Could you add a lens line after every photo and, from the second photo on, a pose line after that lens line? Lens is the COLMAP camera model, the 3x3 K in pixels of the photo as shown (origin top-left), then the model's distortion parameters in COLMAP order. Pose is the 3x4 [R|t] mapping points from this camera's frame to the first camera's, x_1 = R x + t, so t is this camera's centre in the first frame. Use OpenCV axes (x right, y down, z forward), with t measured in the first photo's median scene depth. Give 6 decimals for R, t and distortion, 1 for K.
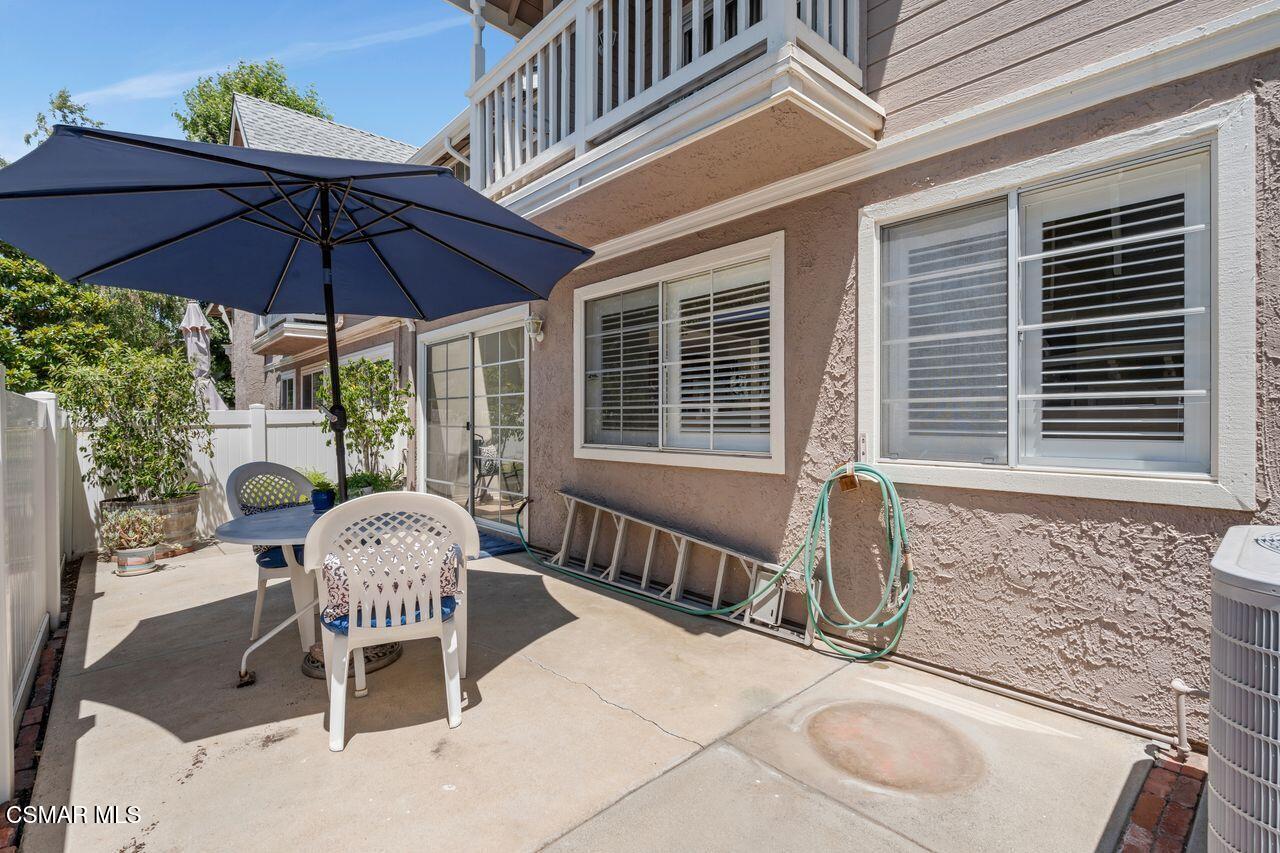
lens RADIAL K [[589.0, 0, 640.7], [0, 589.0, 422.7], [0, 0, 1]] dist [0.004250, 0.000178]
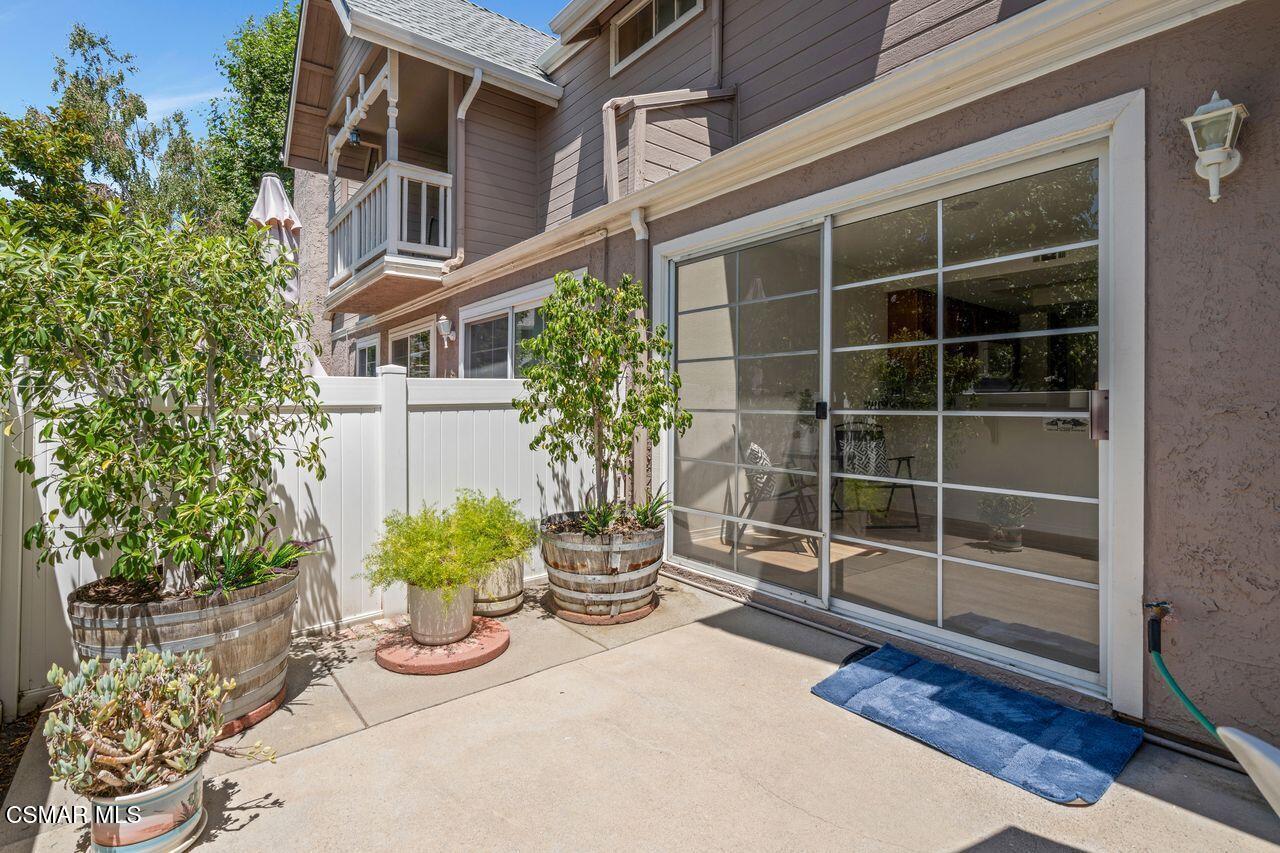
lens RADIAL K [[598.6, 0, 632.5], [0, 598.6, 404.7], [0, 0, 1]] dist [0.002024, 0.000268]
pose [[0.998107, 0.004033, -0.061373, -0.464019], [-0.004365, 0.999977, -0.005264, 0.004448], [0.061350, 0.005522, 0.998101, 0.560841]]
